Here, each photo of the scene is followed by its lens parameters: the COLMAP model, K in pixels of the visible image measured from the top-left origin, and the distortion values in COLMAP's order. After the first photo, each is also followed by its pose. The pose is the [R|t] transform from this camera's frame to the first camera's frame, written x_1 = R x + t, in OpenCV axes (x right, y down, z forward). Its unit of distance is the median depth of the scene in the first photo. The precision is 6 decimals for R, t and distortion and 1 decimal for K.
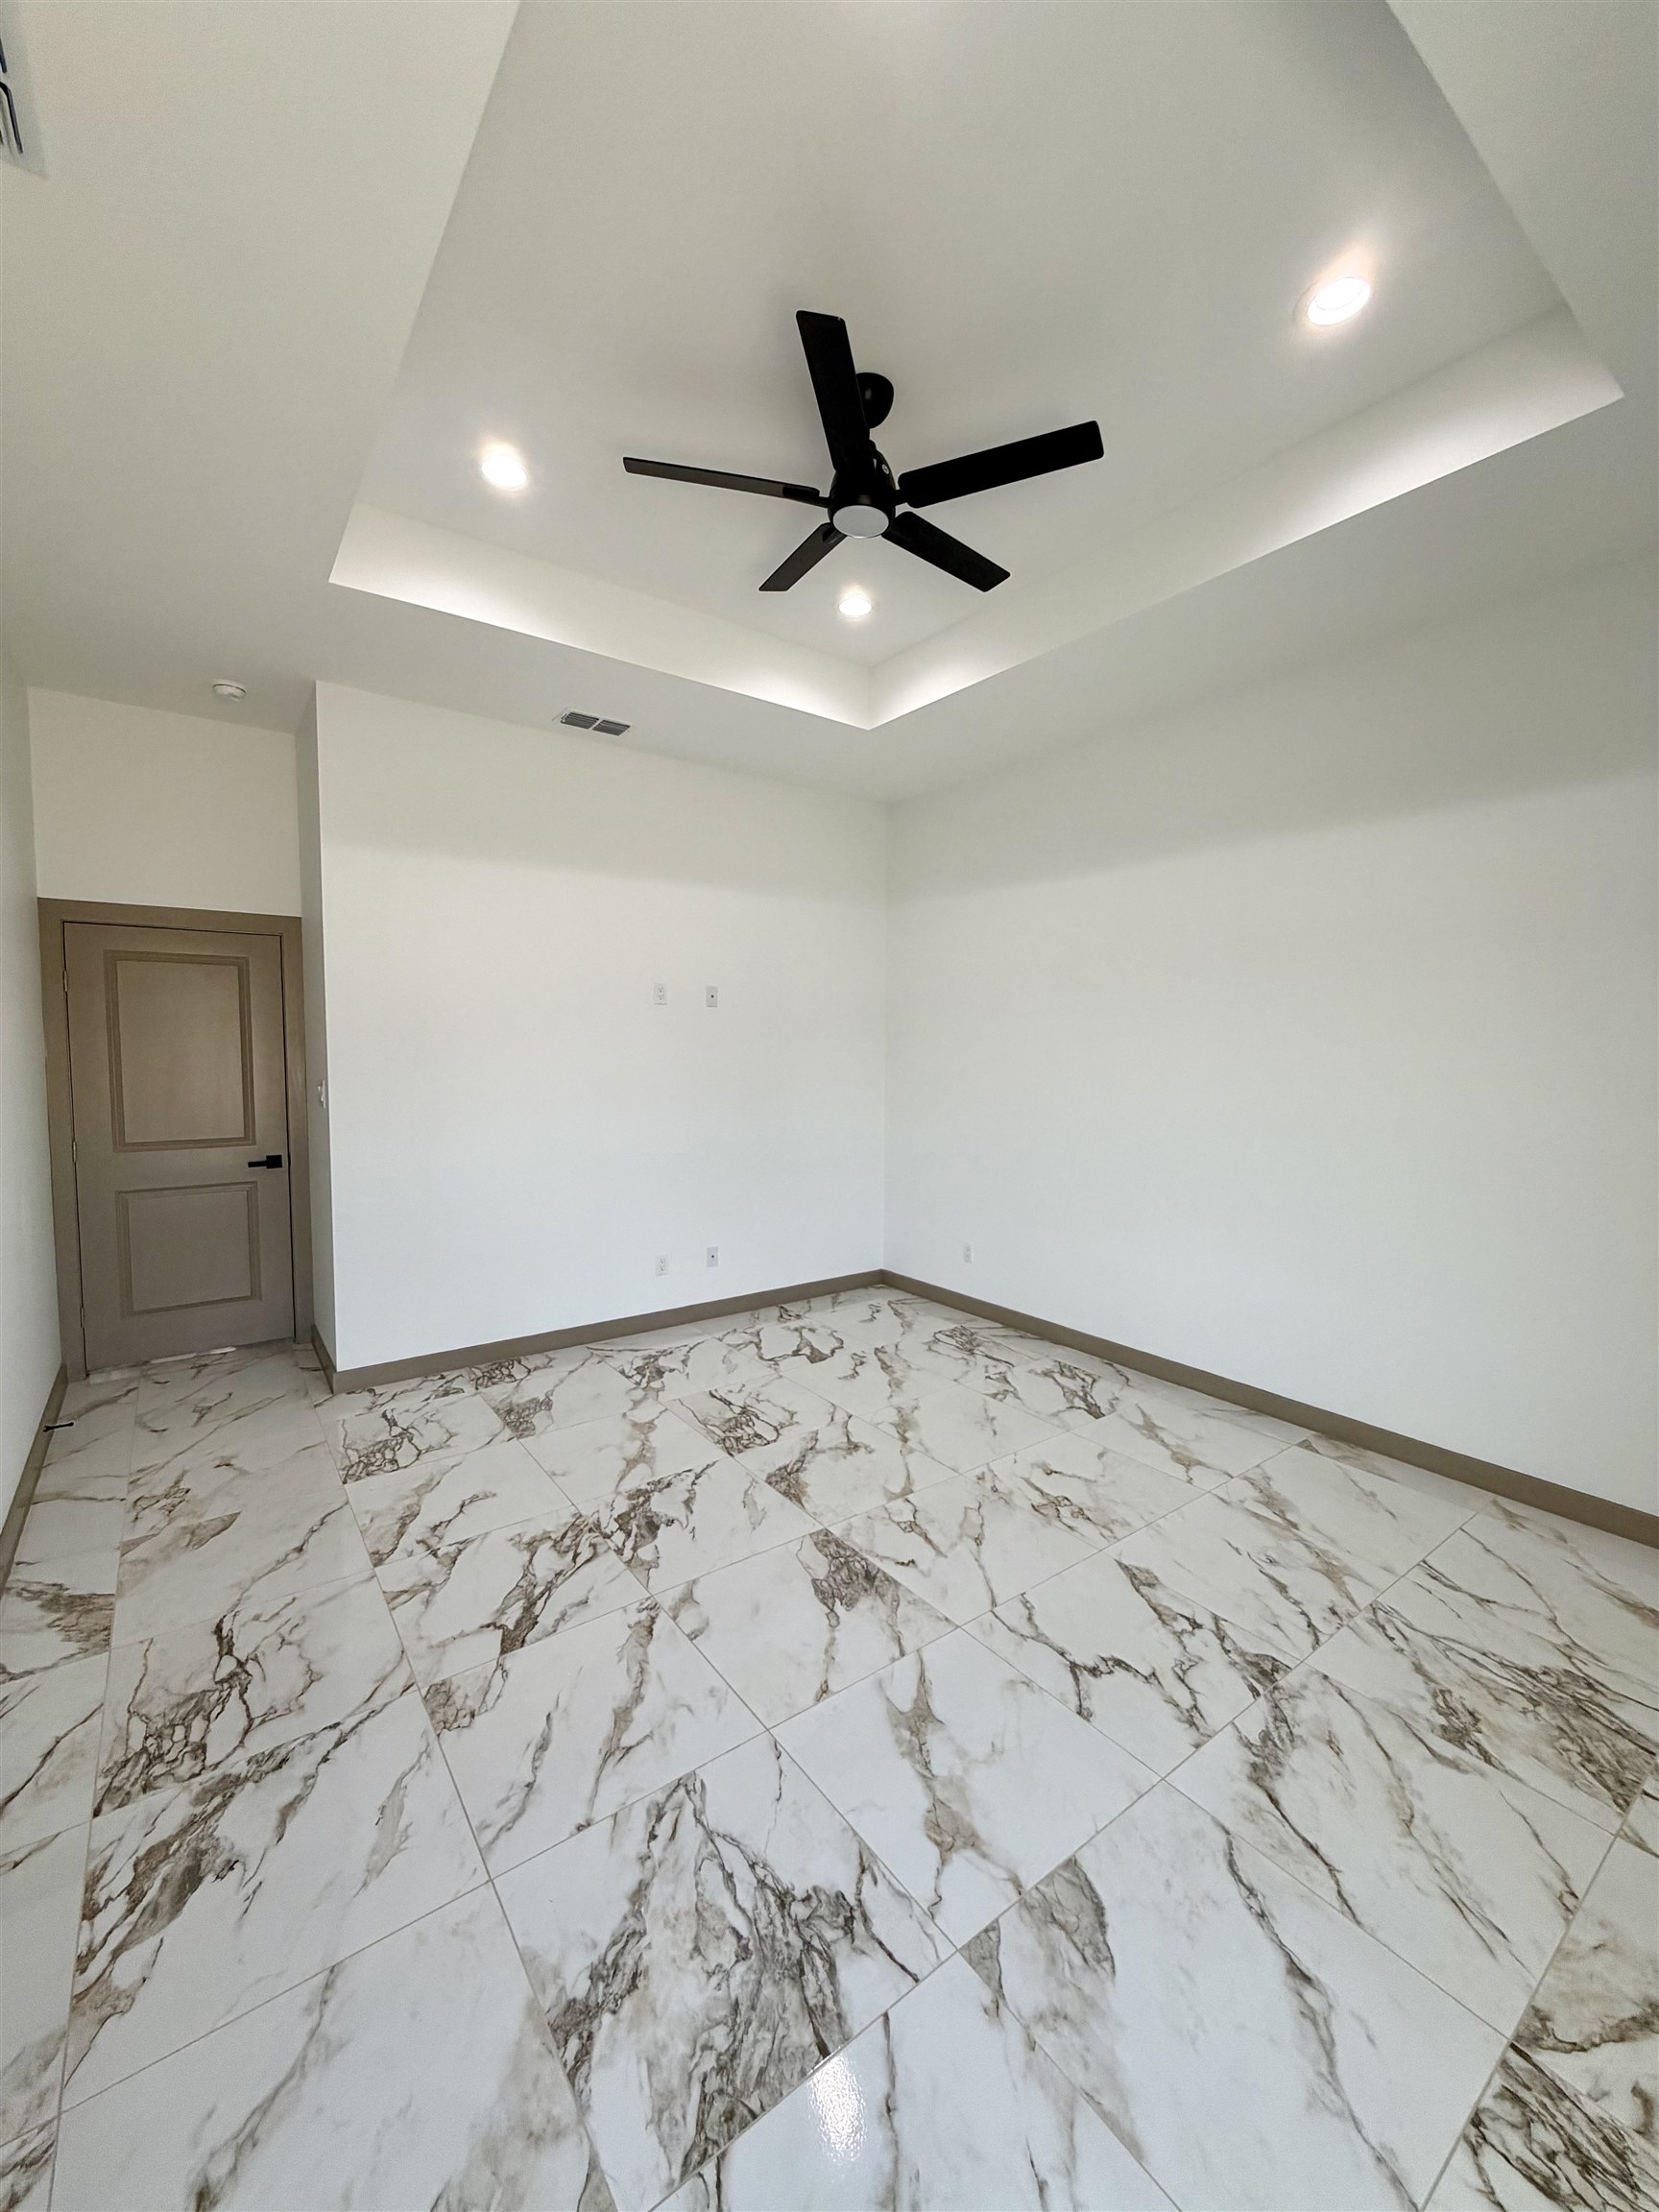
lens RADIAL K [[880.9, 0, 829.9], [0, 880.9, 1097.3], [0, 0, 1]] dist [-0.000257, 0.000167]
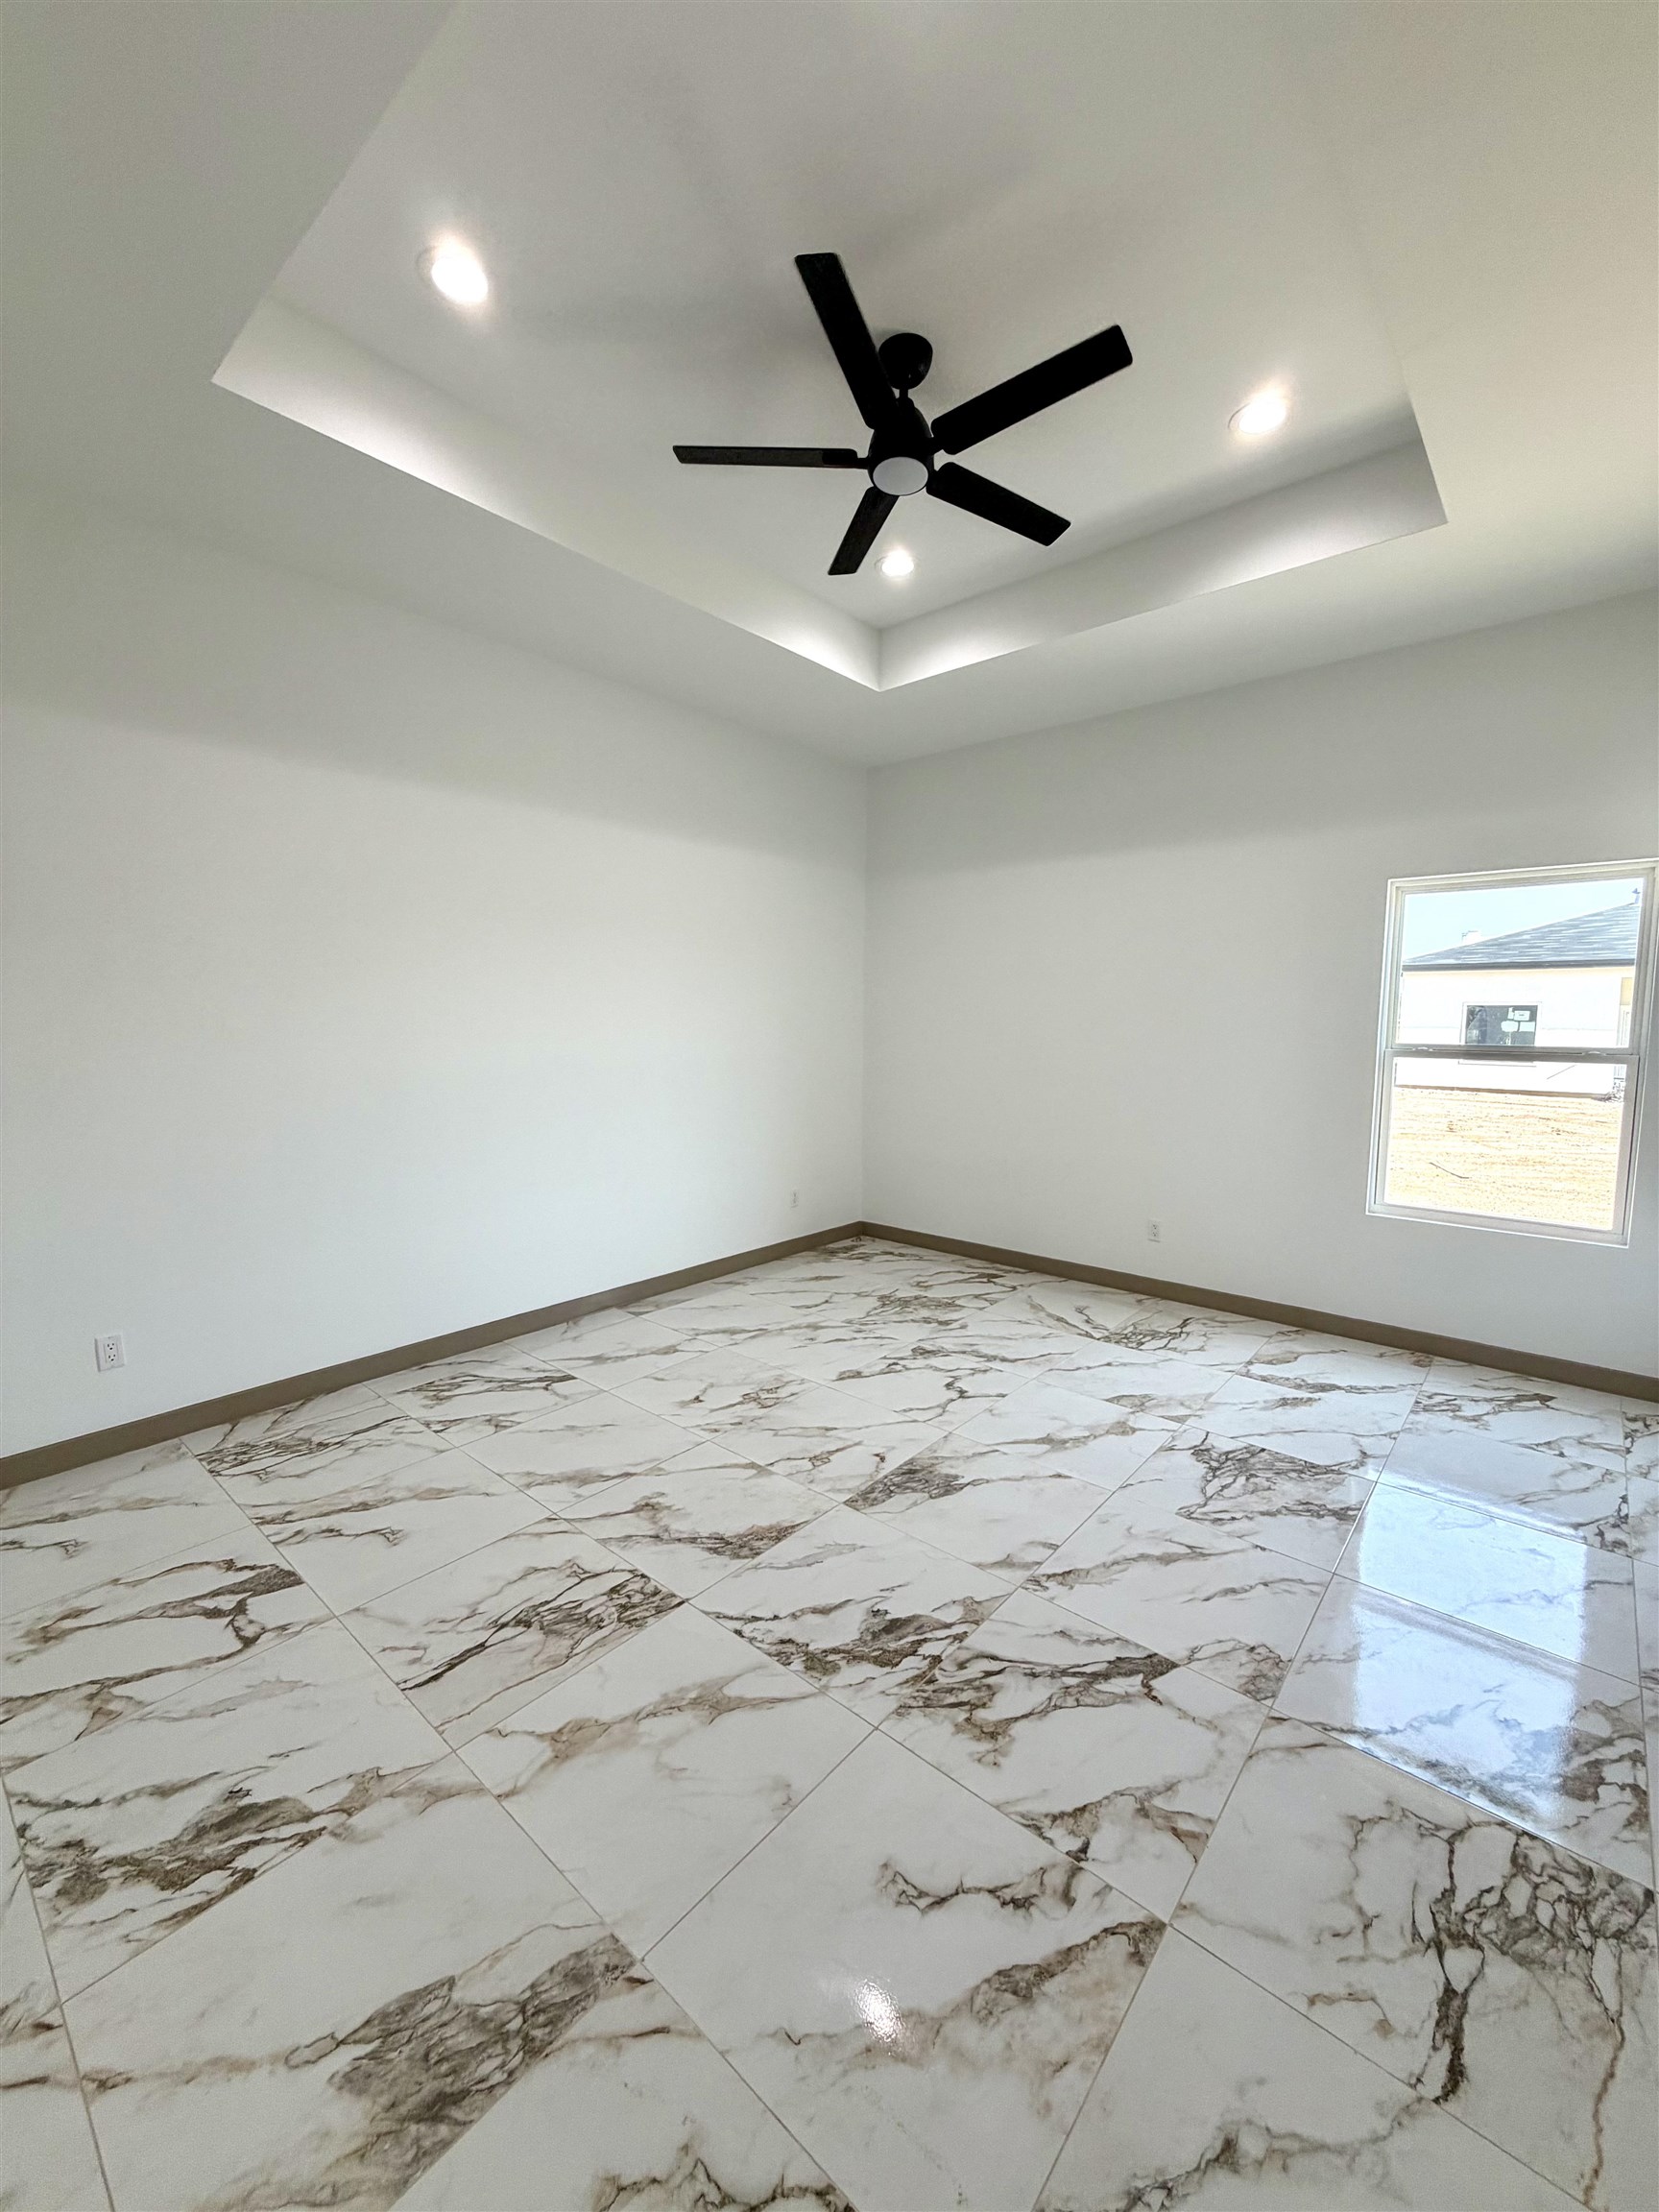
lens RADIAL K [[880.9, 0, 829.9], [0, 880.9, 1097.3], [0, 0, 1]] dist [-0.000257, 0.000167]
pose [[-0.217618, -0.097251, 0.971177, -0.921068], [0.052741, 0.992398, 0.111194, -0.052934], [-0.974608, 0.075418, -0.210835, 1.233853]]
